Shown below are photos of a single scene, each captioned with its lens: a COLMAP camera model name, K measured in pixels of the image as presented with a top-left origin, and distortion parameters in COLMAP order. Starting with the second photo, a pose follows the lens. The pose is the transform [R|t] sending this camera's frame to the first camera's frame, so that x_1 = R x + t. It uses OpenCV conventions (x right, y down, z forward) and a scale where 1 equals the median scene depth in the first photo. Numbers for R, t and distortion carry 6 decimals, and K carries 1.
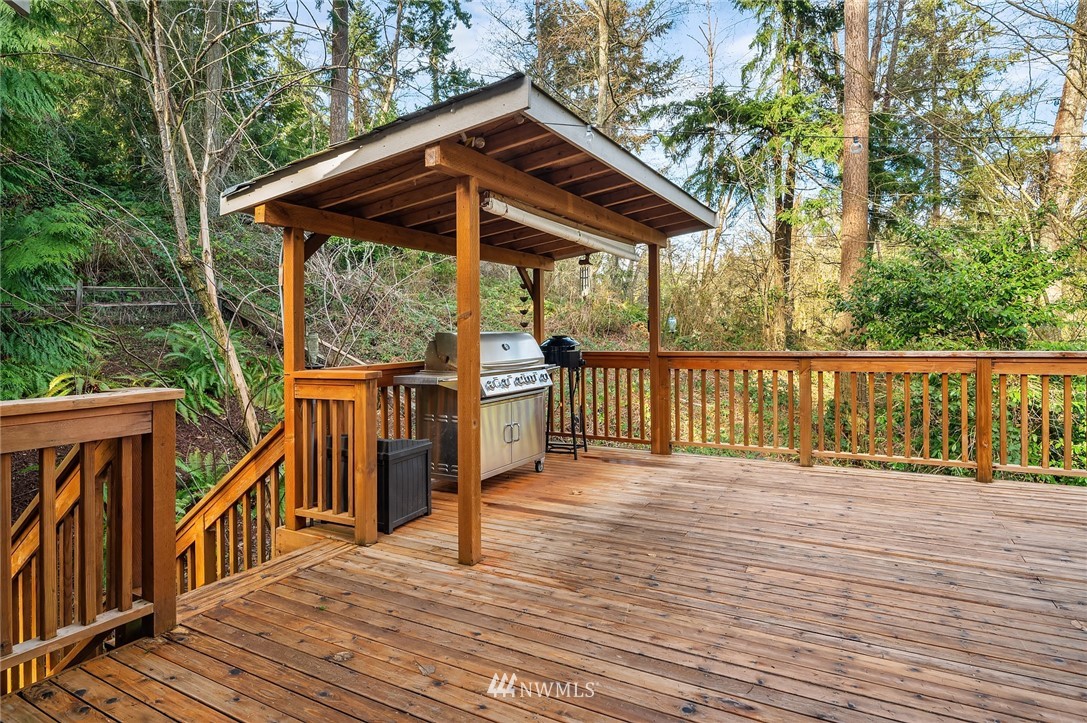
lens RADIAL K [[582.9, 0, 539.1], [0, 582.9, 355.3], [0, 0, 1]] dist [-0.020108, -0.000815]
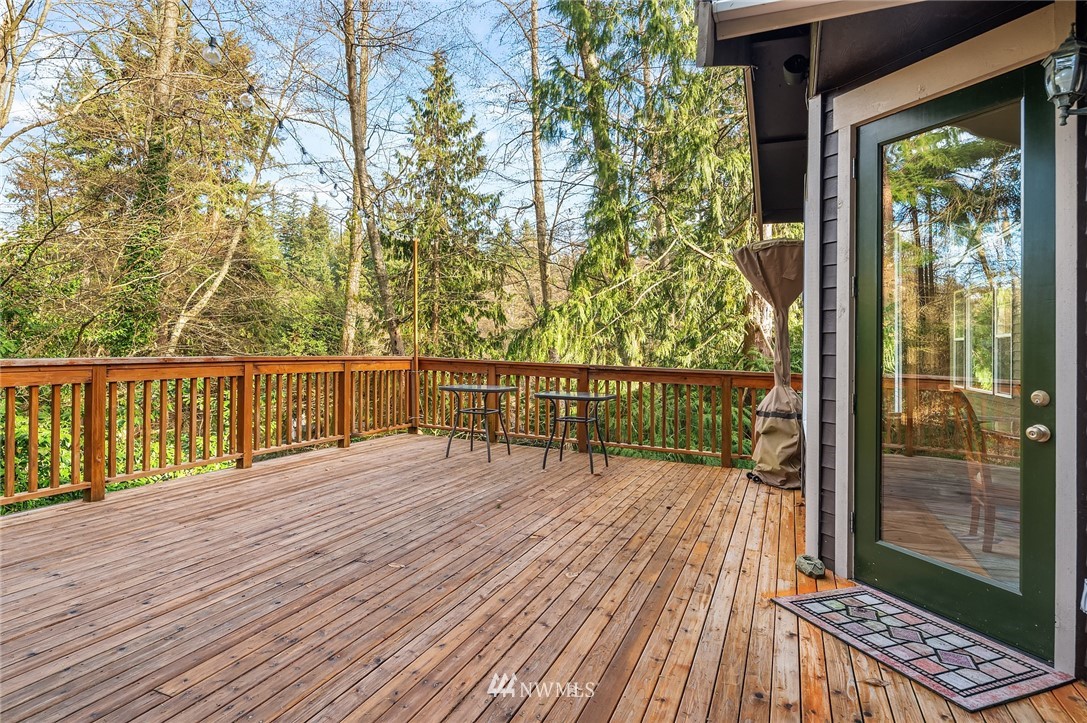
lens RADIAL K [[582.9, 0, 538.6], [0, 582.9, 352.5], [0, 0, 1]] dist [-0.020108, -0.000815]
pose [[-0.096884, -0.003229, 0.995290, -0.343520], [0.015737, 0.999865, 0.004775, -0.014826], [-0.995171, 0.016125, -0.096820, 0.660424]]
